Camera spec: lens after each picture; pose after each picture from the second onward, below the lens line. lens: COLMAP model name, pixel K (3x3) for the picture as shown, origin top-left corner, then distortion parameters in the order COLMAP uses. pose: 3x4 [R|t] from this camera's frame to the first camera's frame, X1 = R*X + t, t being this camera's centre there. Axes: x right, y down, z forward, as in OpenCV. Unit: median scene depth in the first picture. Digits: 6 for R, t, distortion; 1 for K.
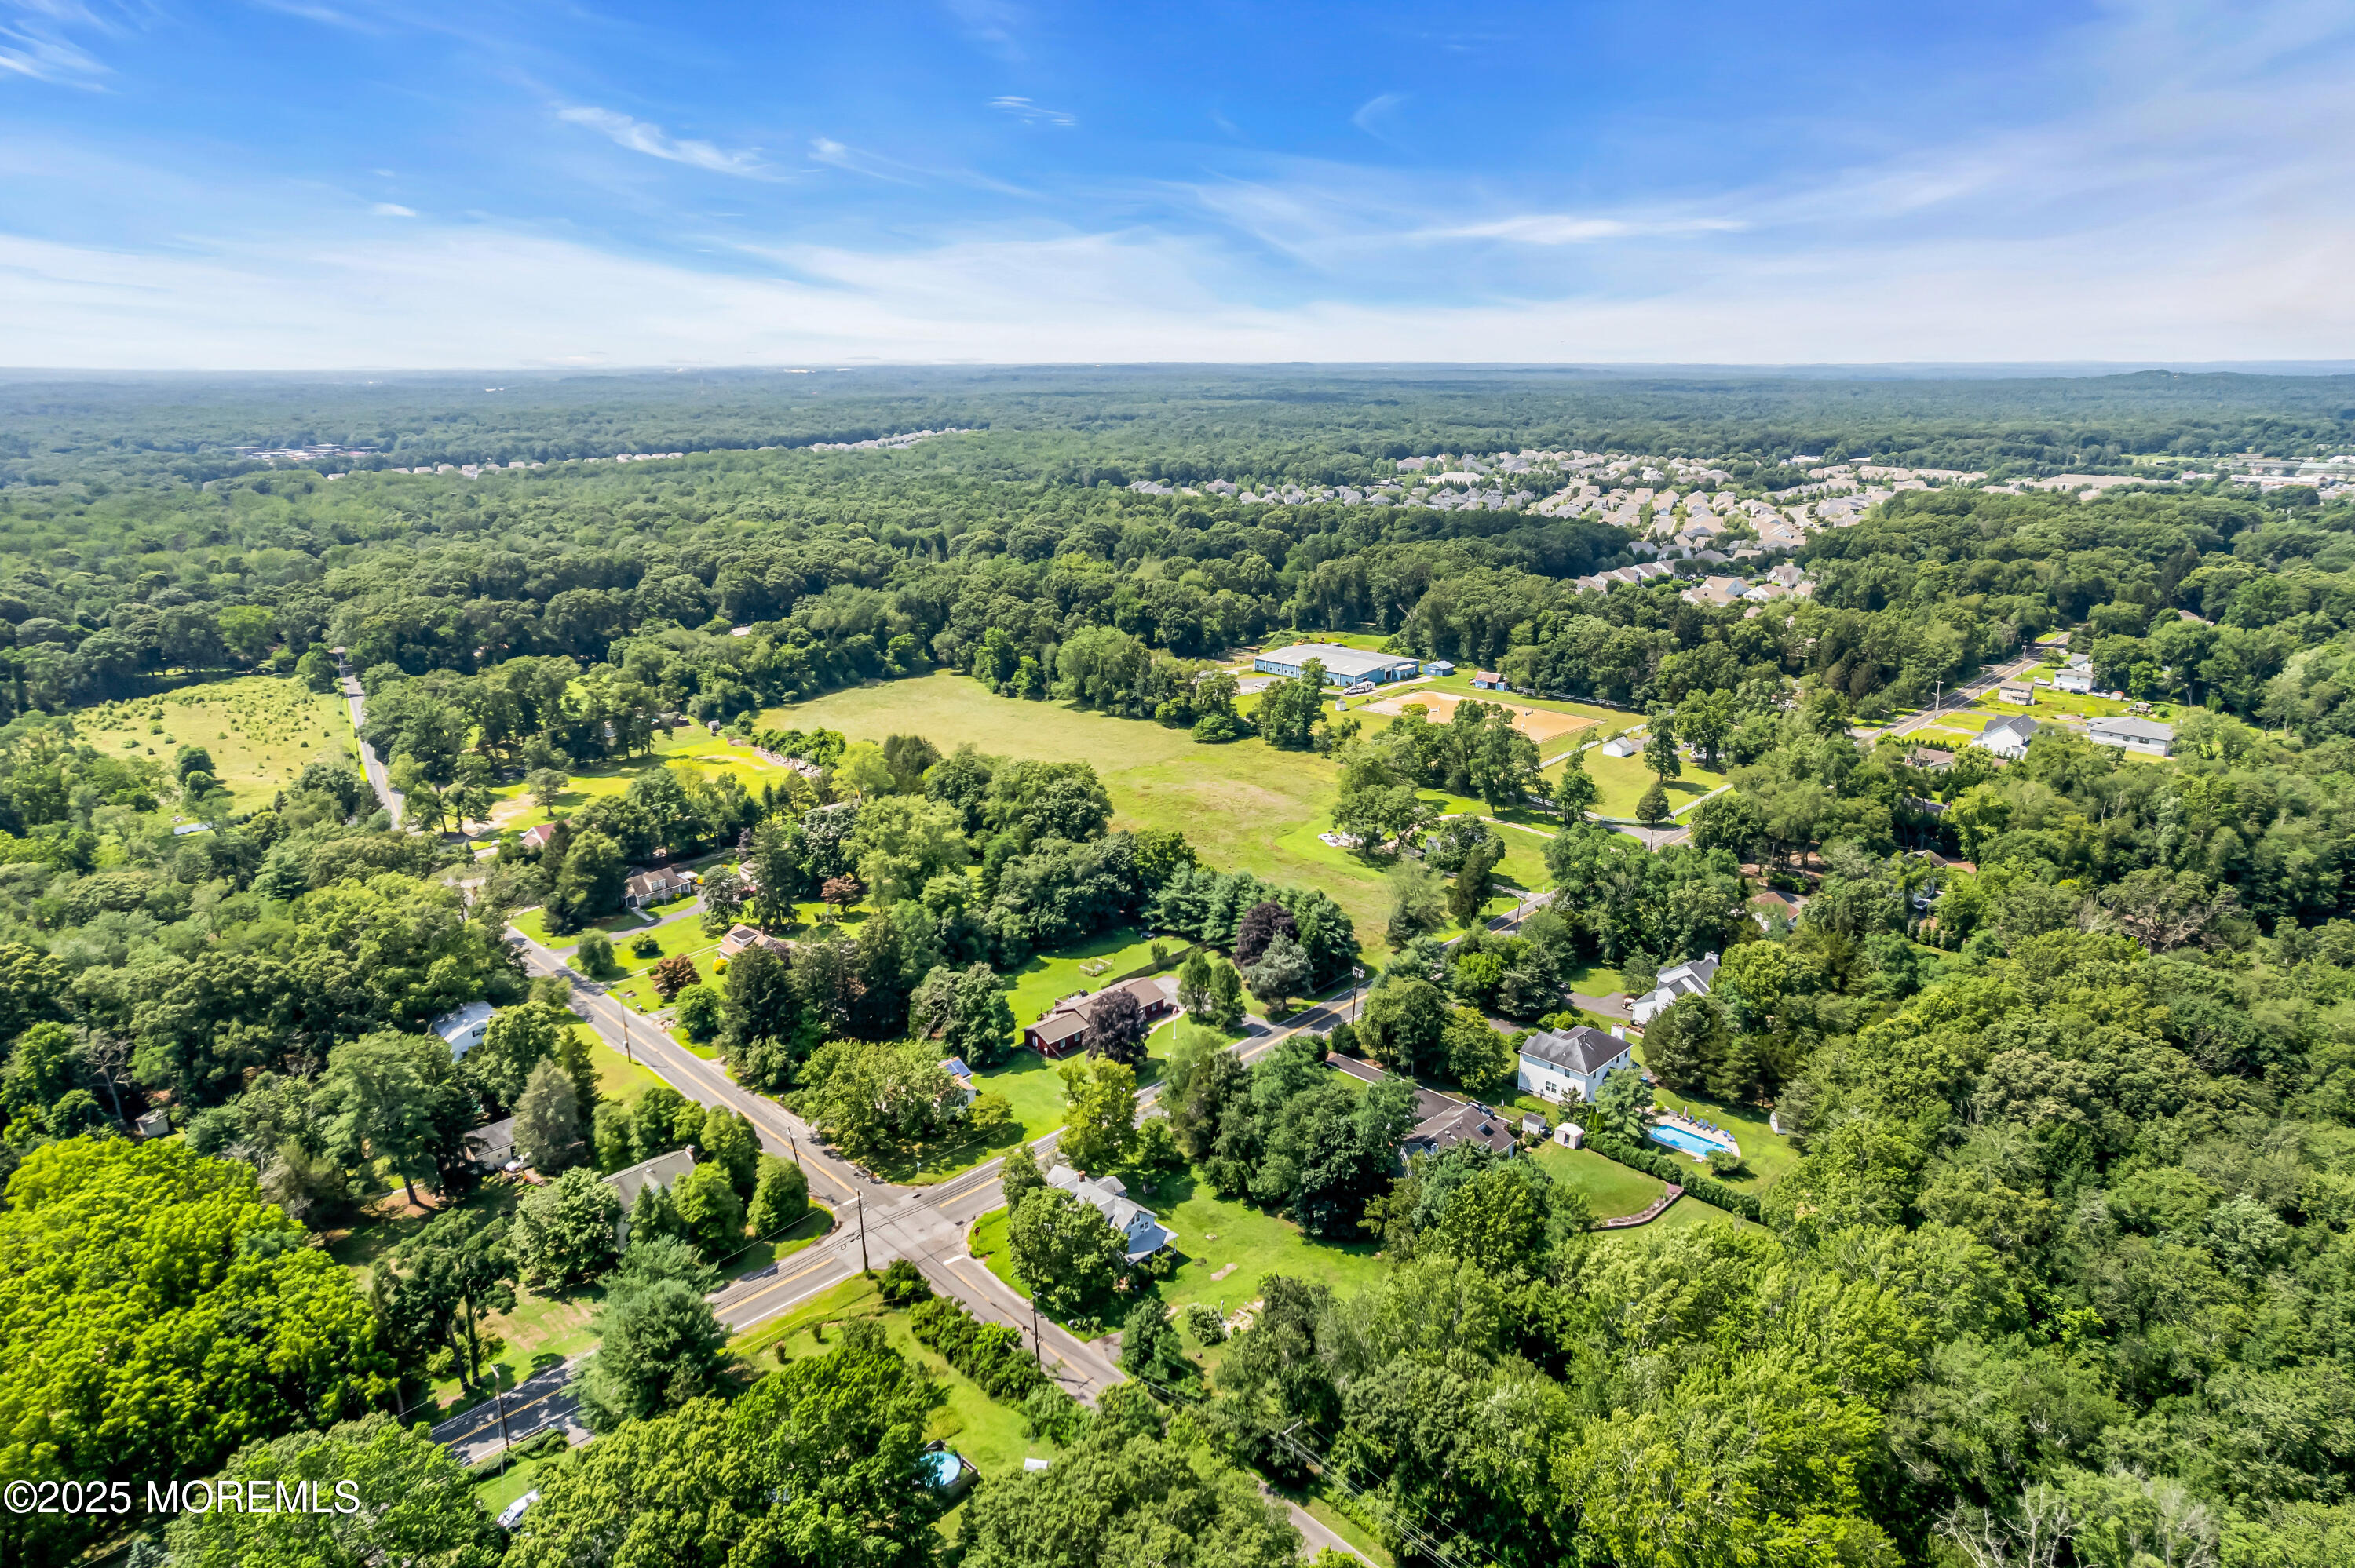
lens RADIAL K [[1472.8, 0, 1177.5], [0, 1472.8, 784.0], [0, 0, 1]] dist [-0.037711, -0.001362]
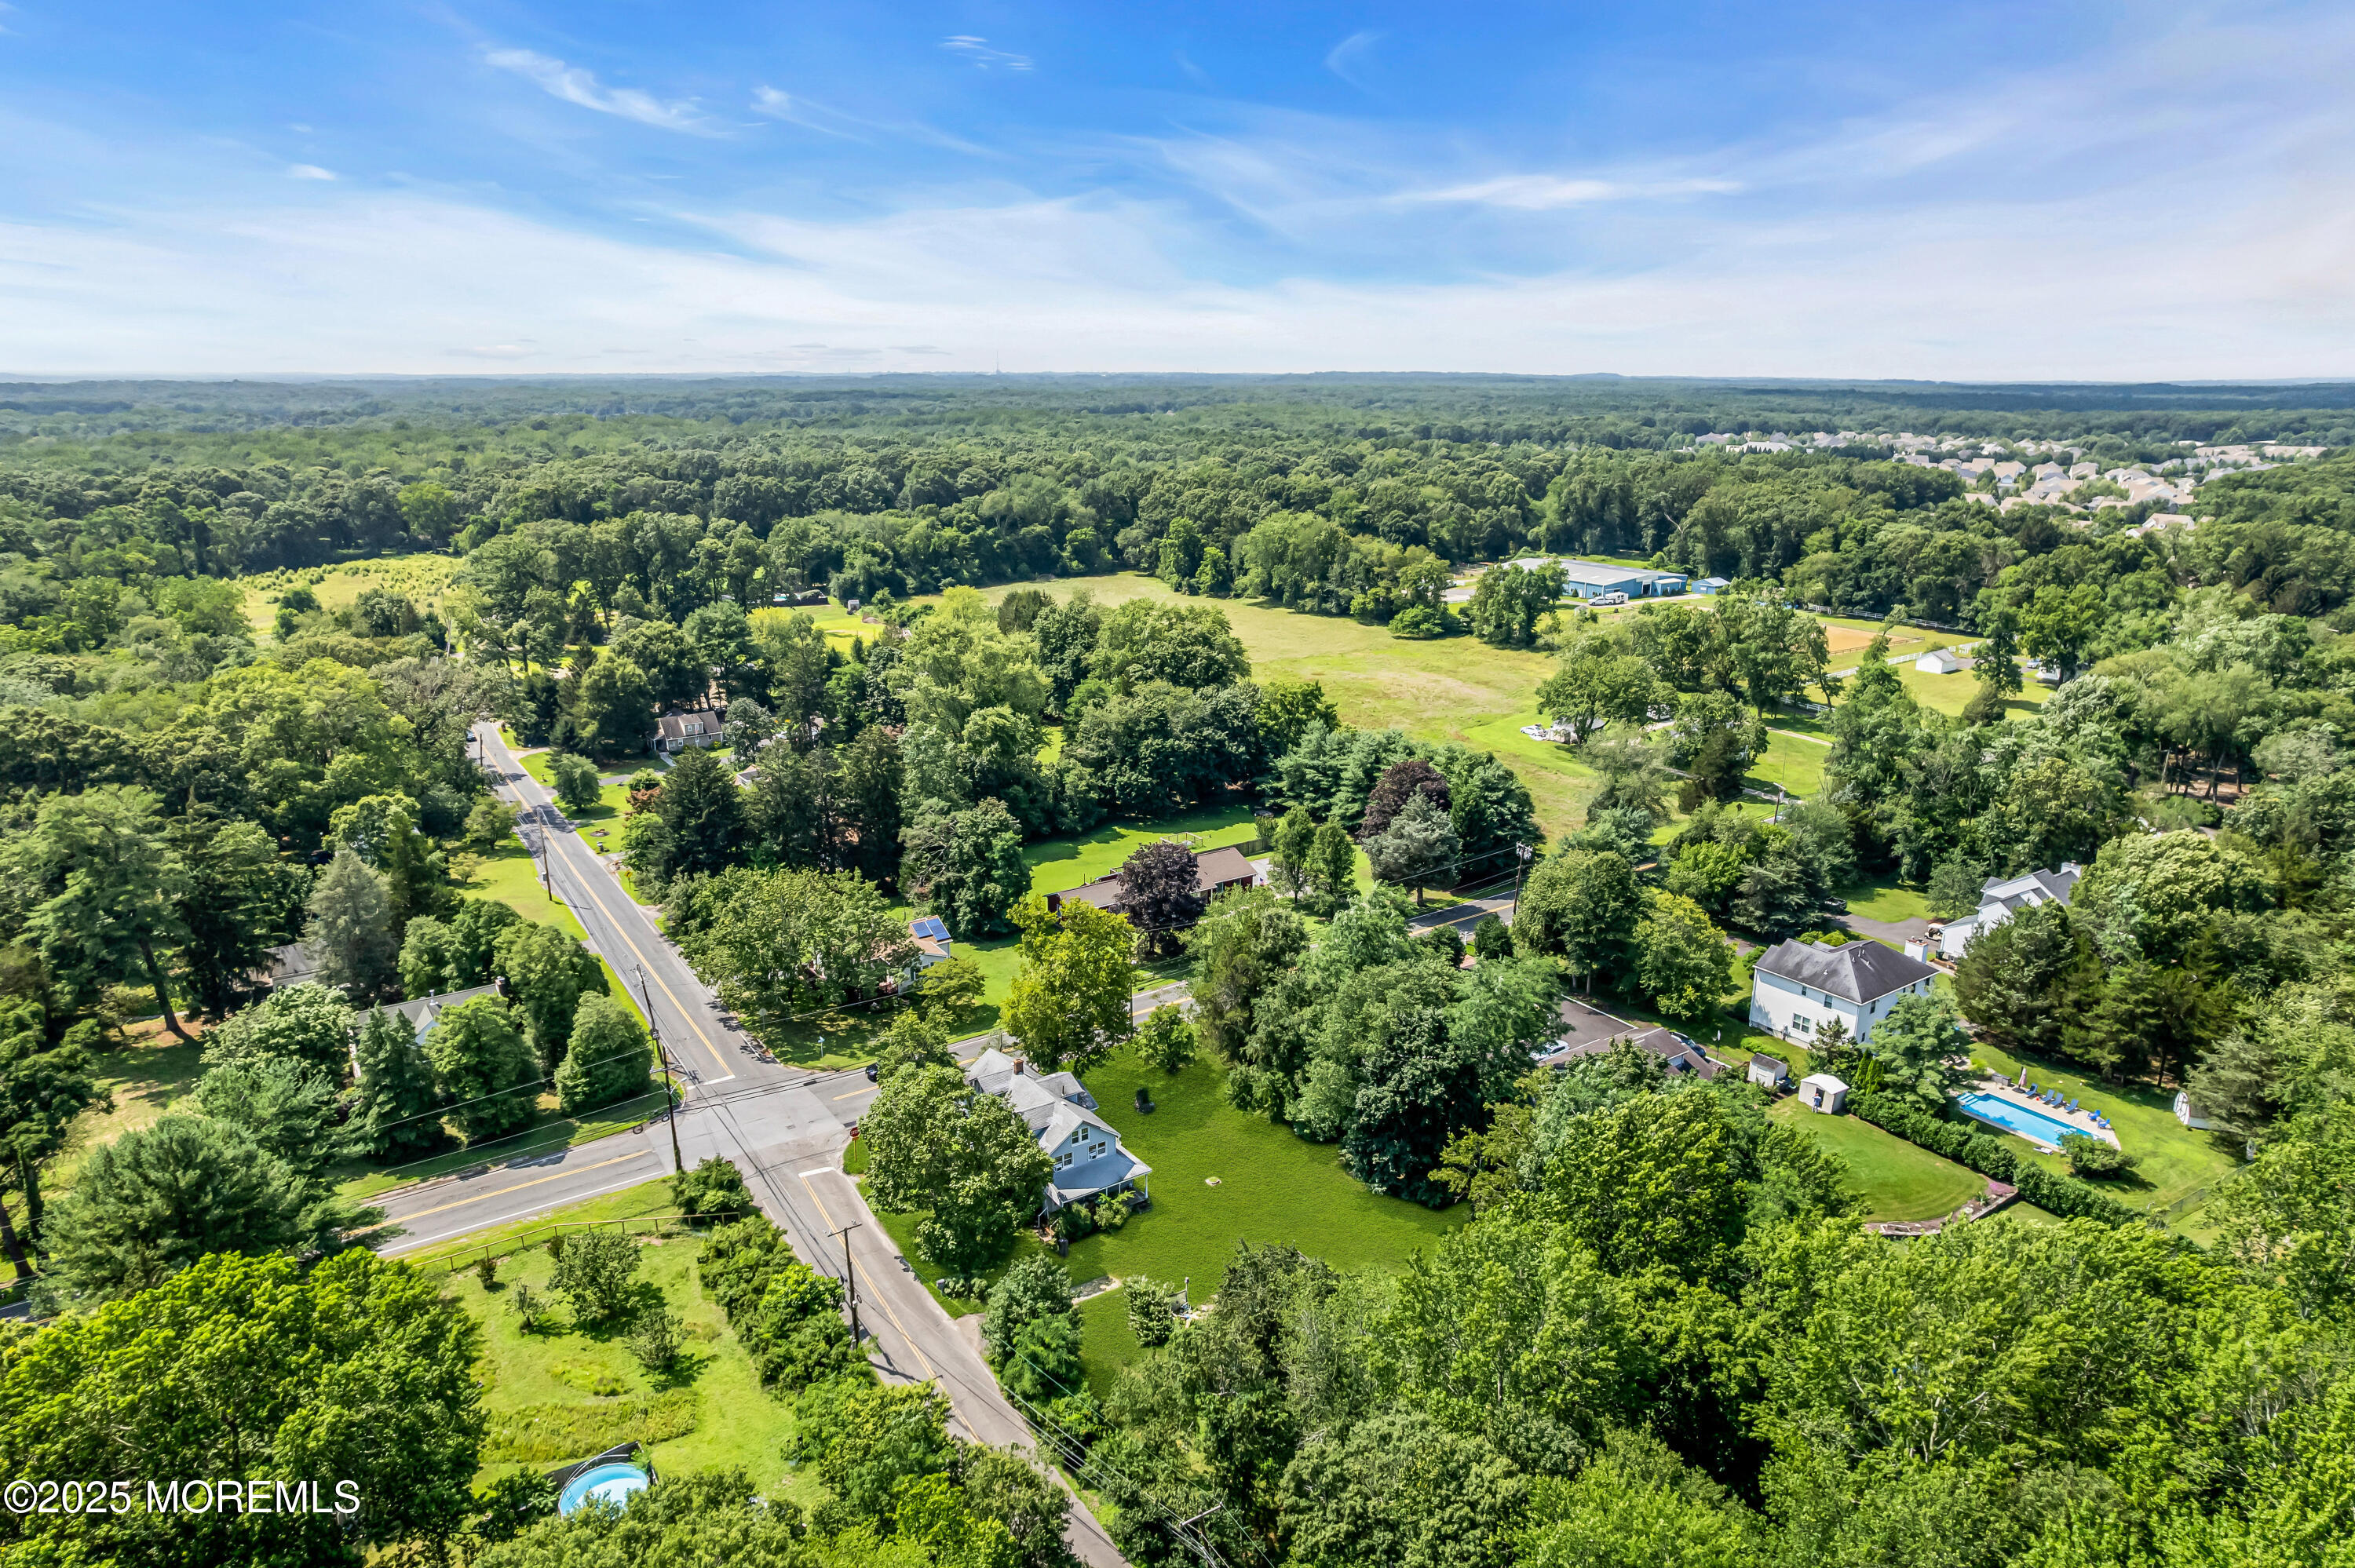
lens RADIAL K [[1520.4, 0, 1177.5], [0, 1520.4, 784.0], [0, 0, 1]] dist [-0.072063, 0.078570]
pose [[0.983057, 0.061987, -0.172501, 0.082250], [-0.061998, 0.998062, 0.005327, 0.101570], [0.172497, 0.005458, 0.984995, 0.267160]]
